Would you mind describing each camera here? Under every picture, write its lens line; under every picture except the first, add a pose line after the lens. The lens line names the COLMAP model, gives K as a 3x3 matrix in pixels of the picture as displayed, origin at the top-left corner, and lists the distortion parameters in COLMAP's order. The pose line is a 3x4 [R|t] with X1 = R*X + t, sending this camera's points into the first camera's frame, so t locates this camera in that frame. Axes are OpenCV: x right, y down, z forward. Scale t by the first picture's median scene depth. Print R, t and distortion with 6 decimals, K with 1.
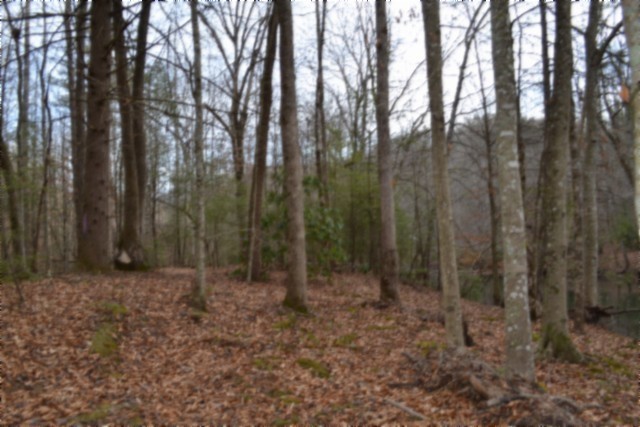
lens RADIAL K [[517.9, 0, 322.2], [0, 517.9, 212.2], [0, 0, 1]] dist [-0.085115, 0.015481]
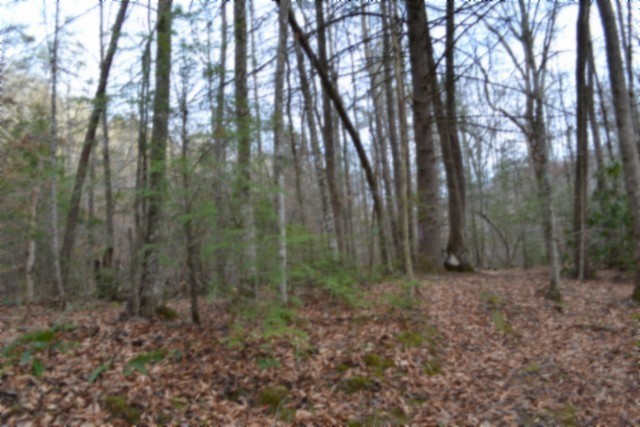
lens RADIAL K [[517.9, 0, 316.9], [0, 517.9, 216.1], [0, 0, 1]] dist [-0.085115, 0.015481]
pose [[0.851529, -0.065952, -0.520143, -0.093353], [0.066015, 0.997649, -0.018425, -0.014598], [0.520135, -0.018647, 0.853880, -0.230138]]
